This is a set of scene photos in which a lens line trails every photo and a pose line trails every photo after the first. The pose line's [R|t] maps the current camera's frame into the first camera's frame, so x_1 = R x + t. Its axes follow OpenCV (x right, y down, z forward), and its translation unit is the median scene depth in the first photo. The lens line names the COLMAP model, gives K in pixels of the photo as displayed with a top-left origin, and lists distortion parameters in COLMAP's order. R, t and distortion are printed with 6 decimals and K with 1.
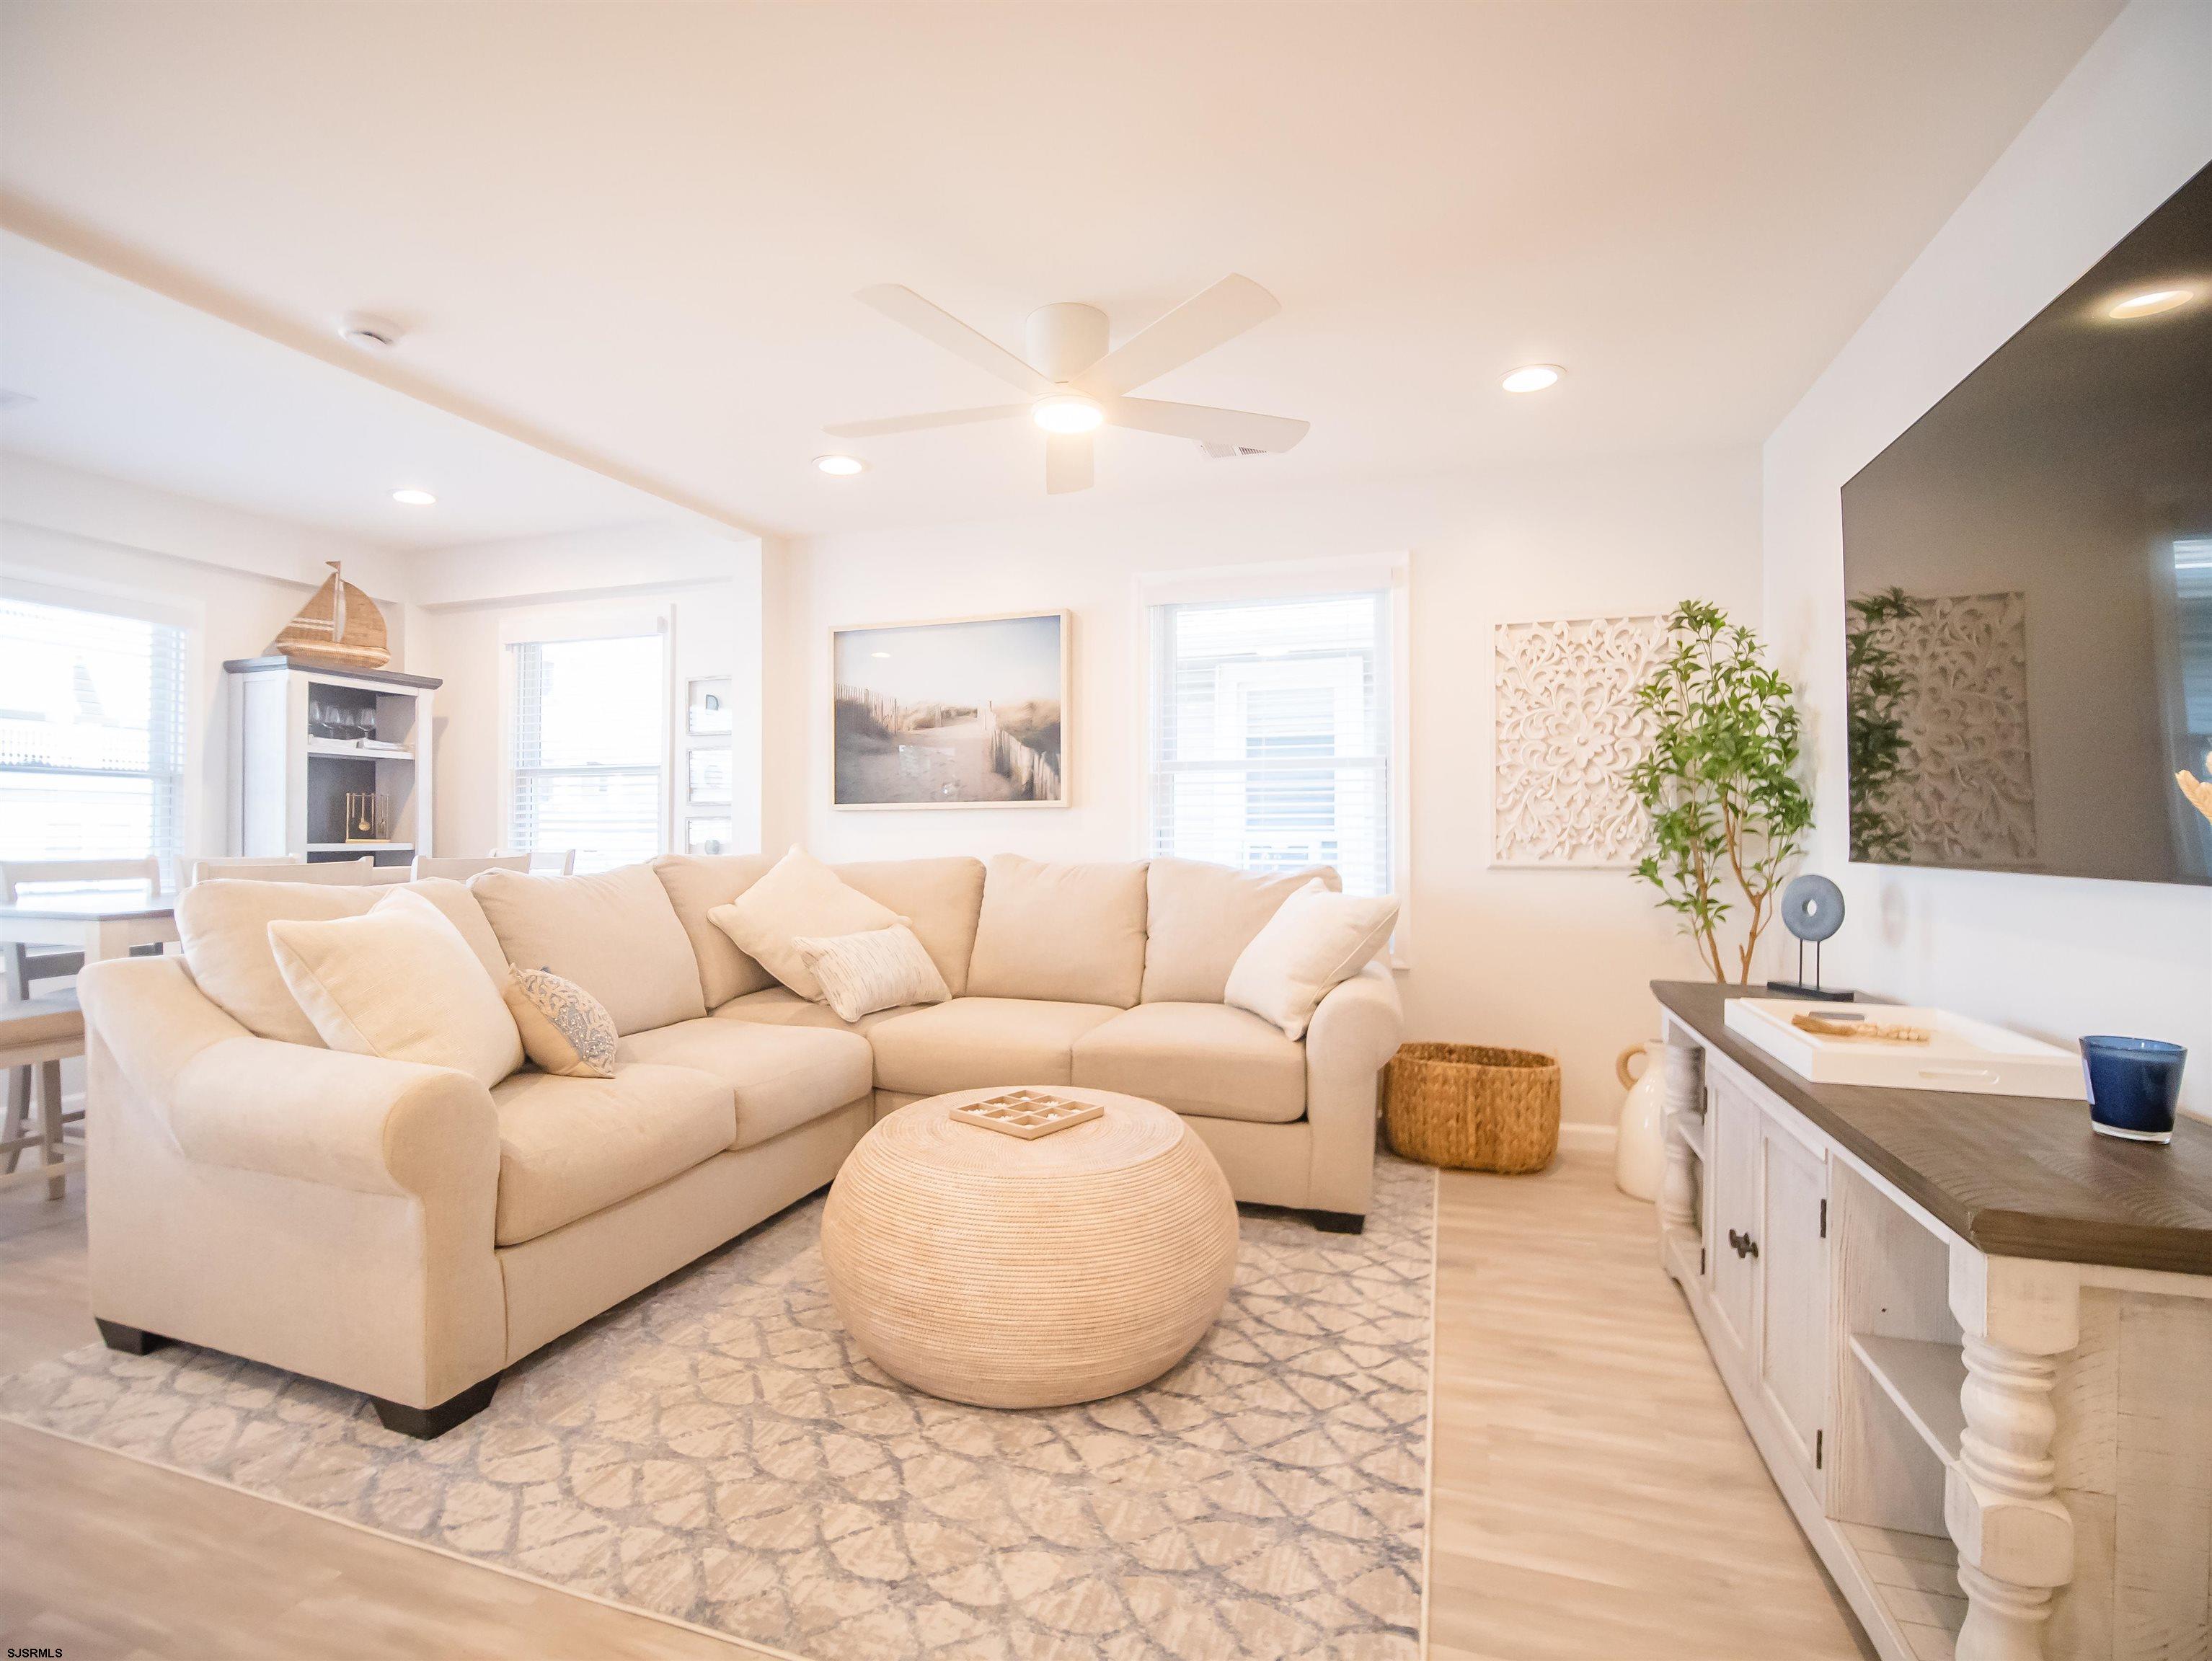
lens RADIAL K [[914.7, 0, 1030.8], [0, 914.7, 835.6], [0, 0, 1]] dist [-0.014612, -0.000191]
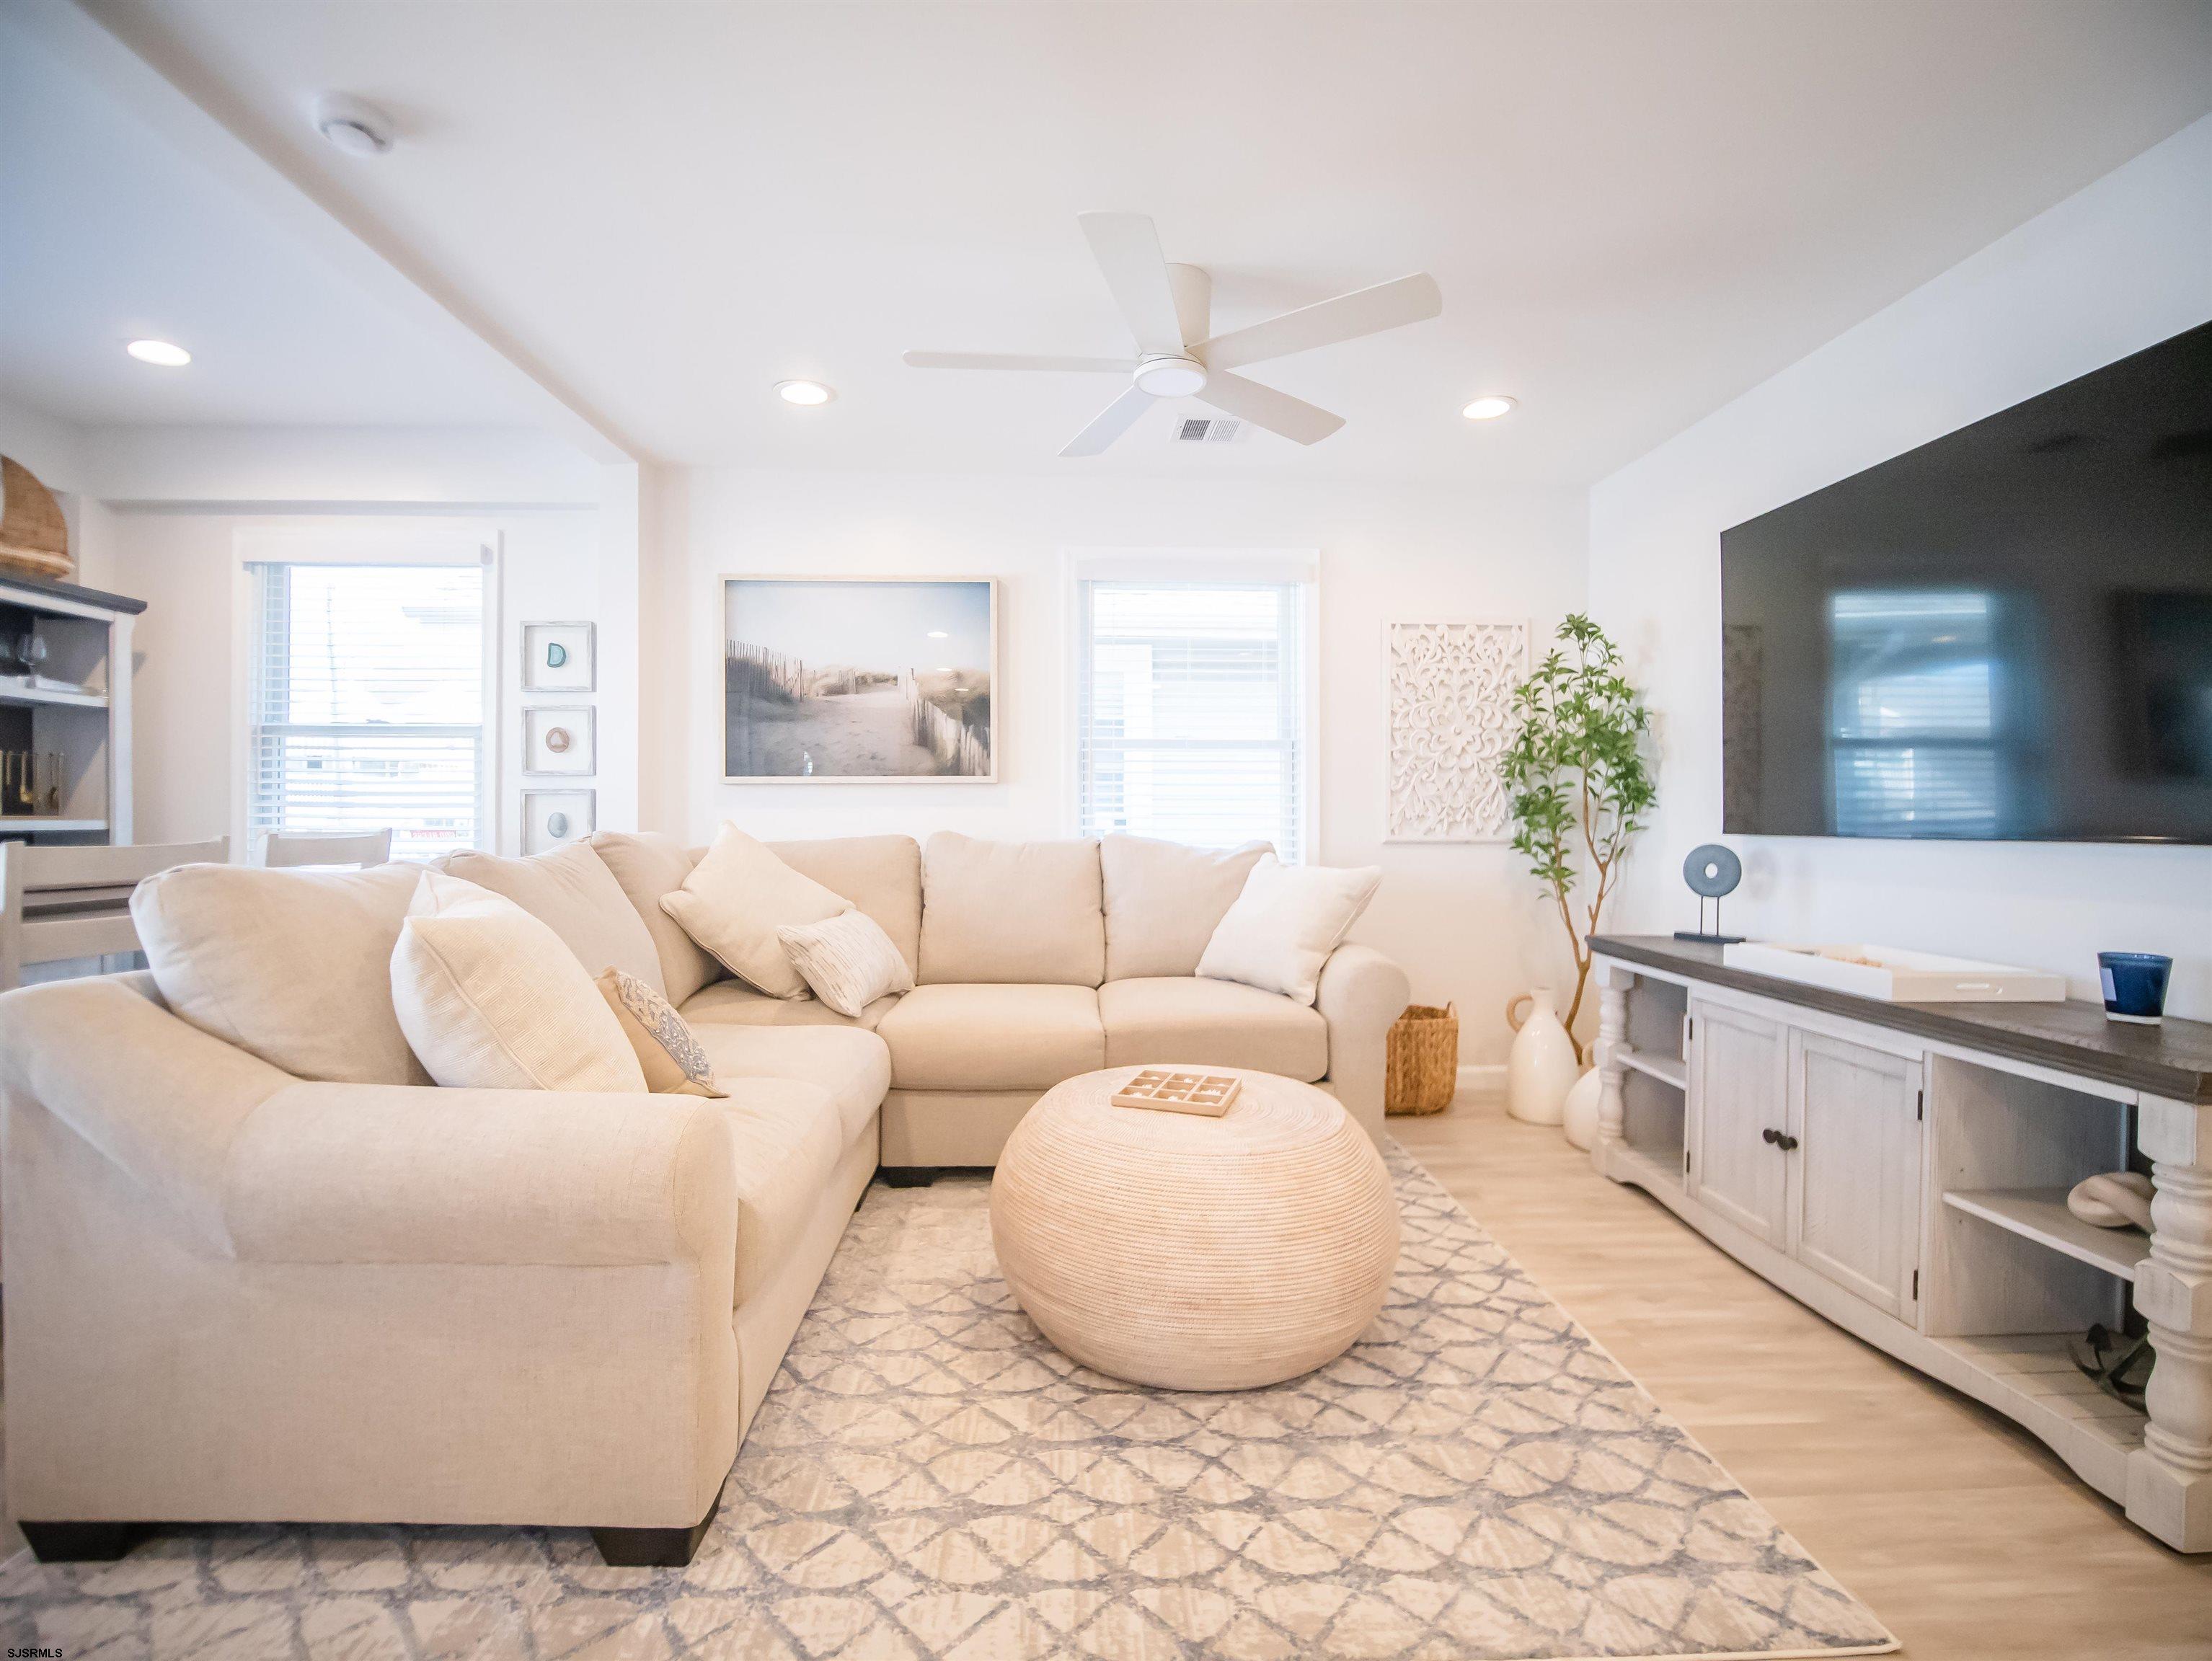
lens RADIAL K [[940.0, 0, 1013.3], [0, 940.0, 825.3], [0, 0, 1]] dist [-0.014561, -0.001592]
pose [[0.947102, -0.000300, 0.320932, -0.296567], [-0.002306, 0.999967, 0.007738, 0.006461], [-0.320924, -0.008068, 0.947071, 0.064447]]
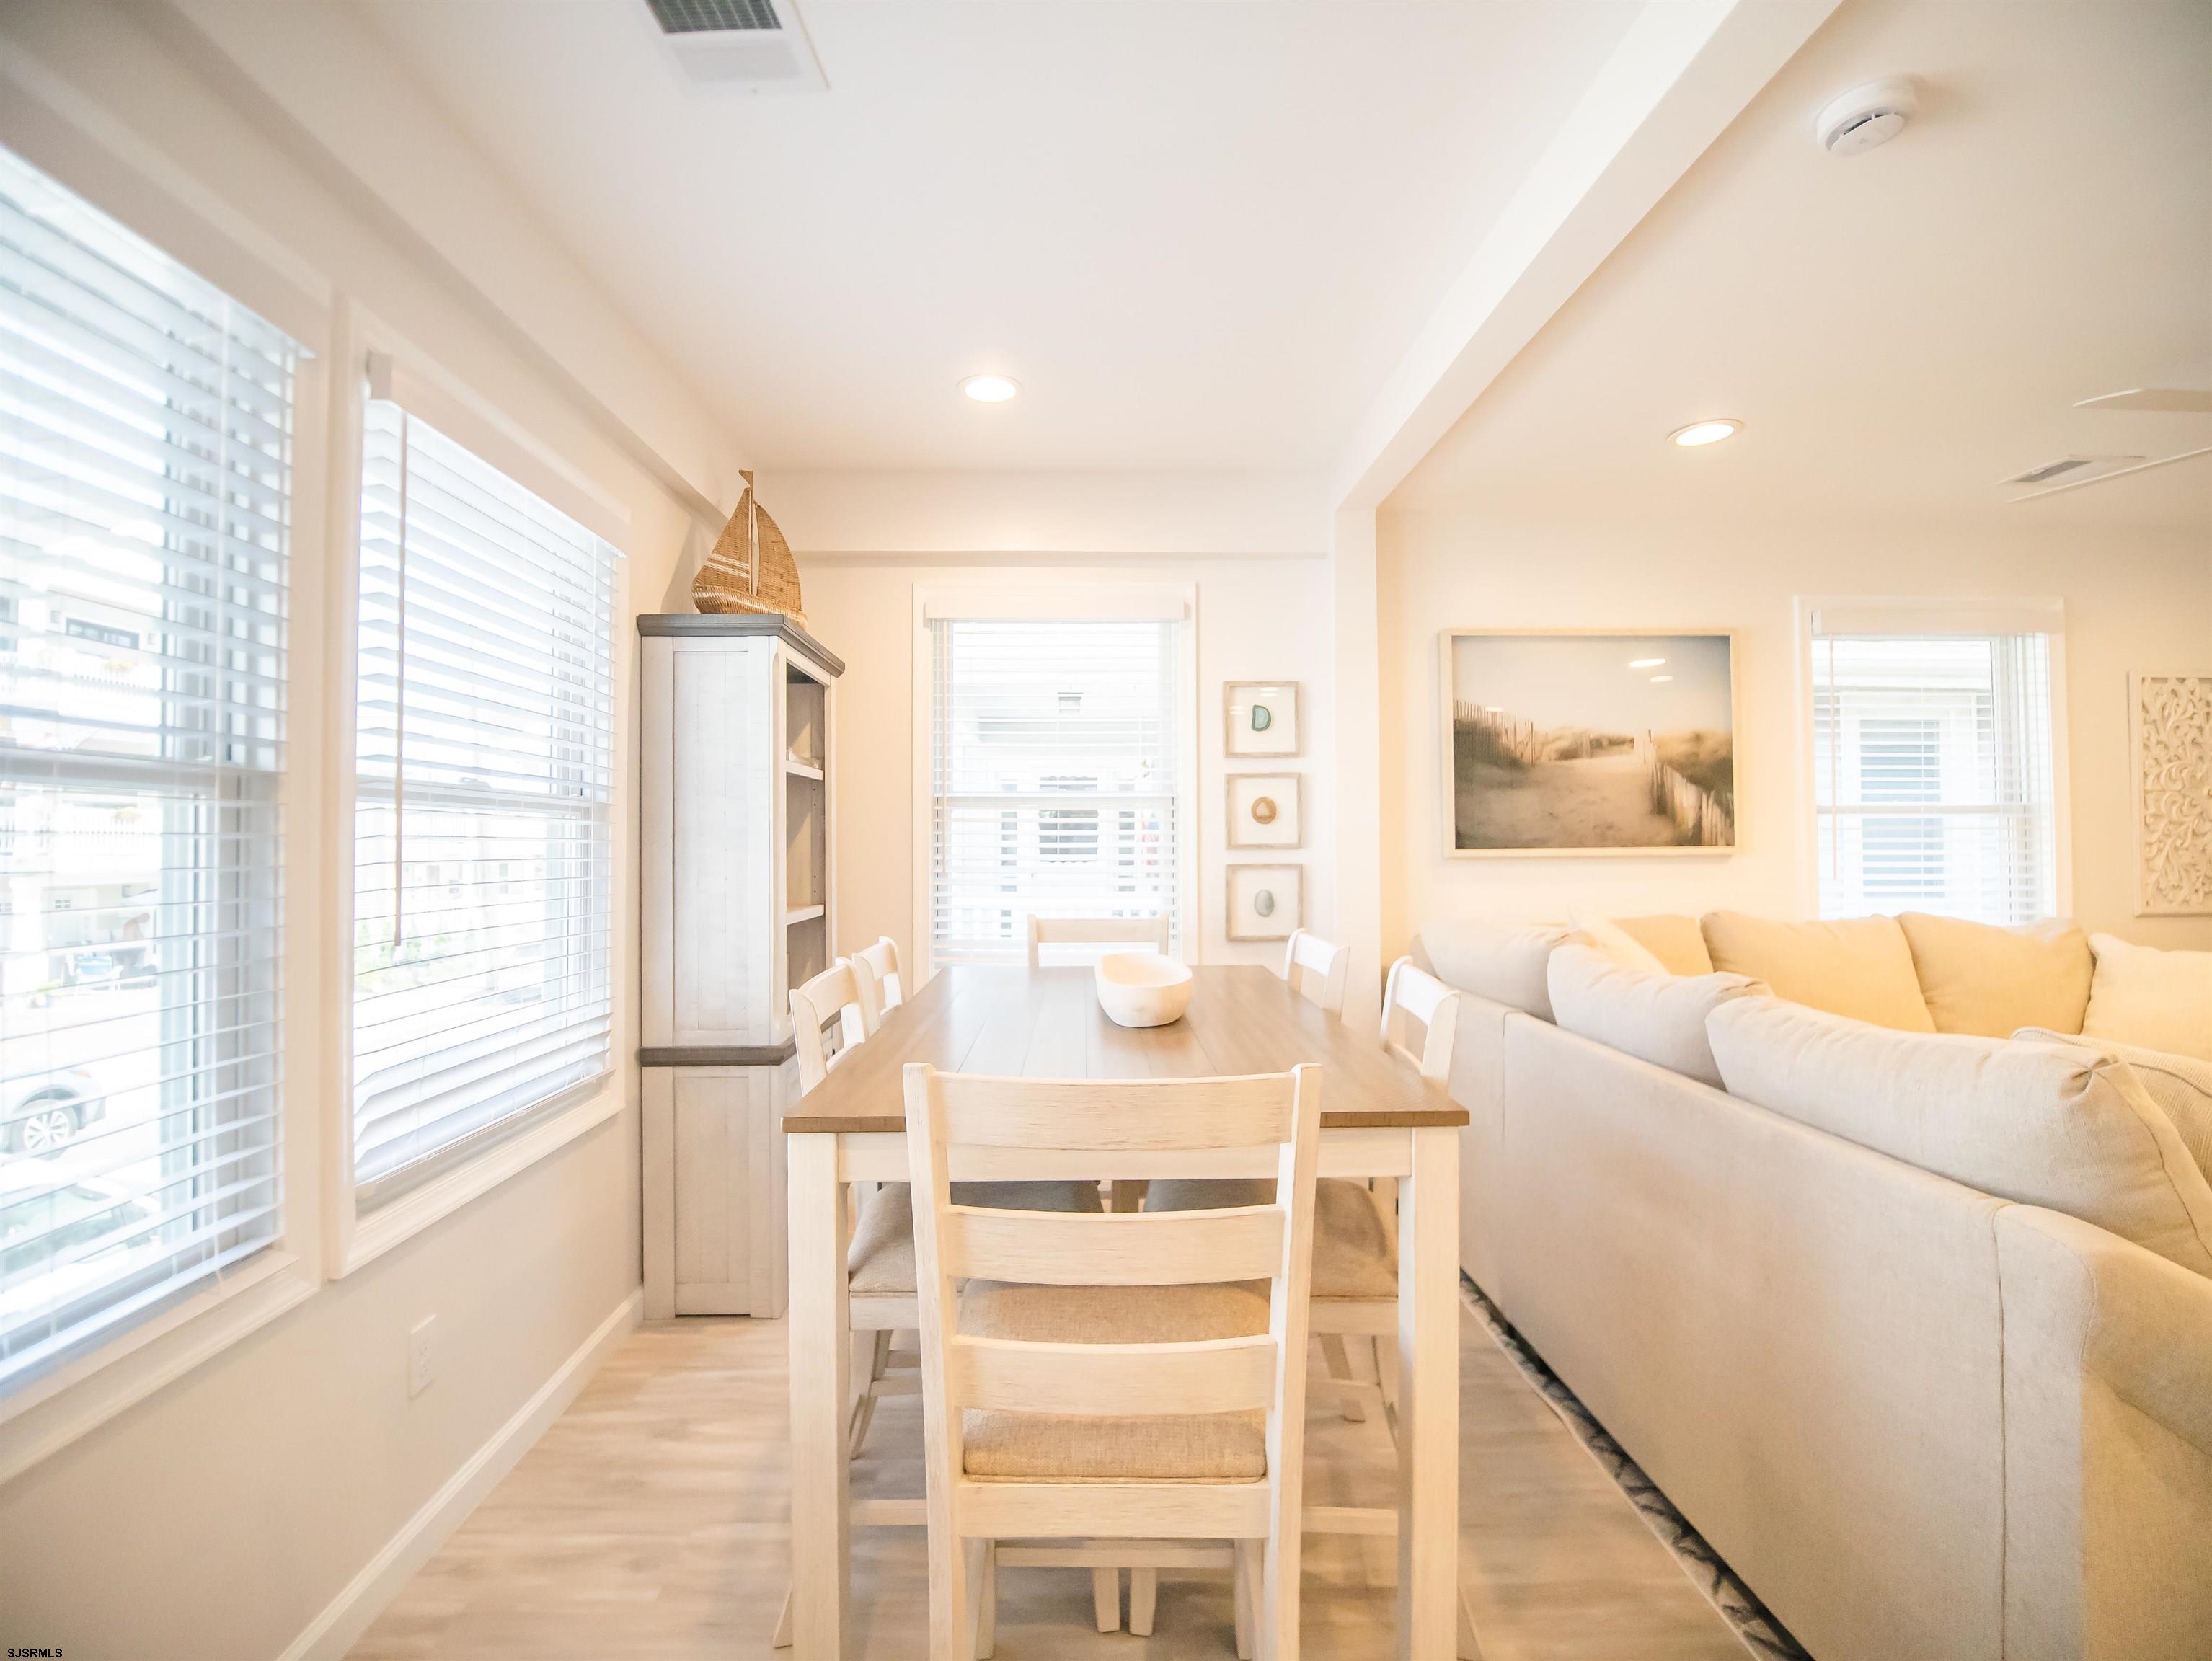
lens RADIAL K [[971.7, 0, 1106.0], [0, 971.7, 830.5], [0, 0, 1]] dist [-0.016159, -0.001105]
pose [[0.951502, 0.003563, 0.307622, -0.938345], [0.003507, 0.999742, -0.022426, -0.040345], [-0.307623, 0.022417, 0.951244, 0.347880]]
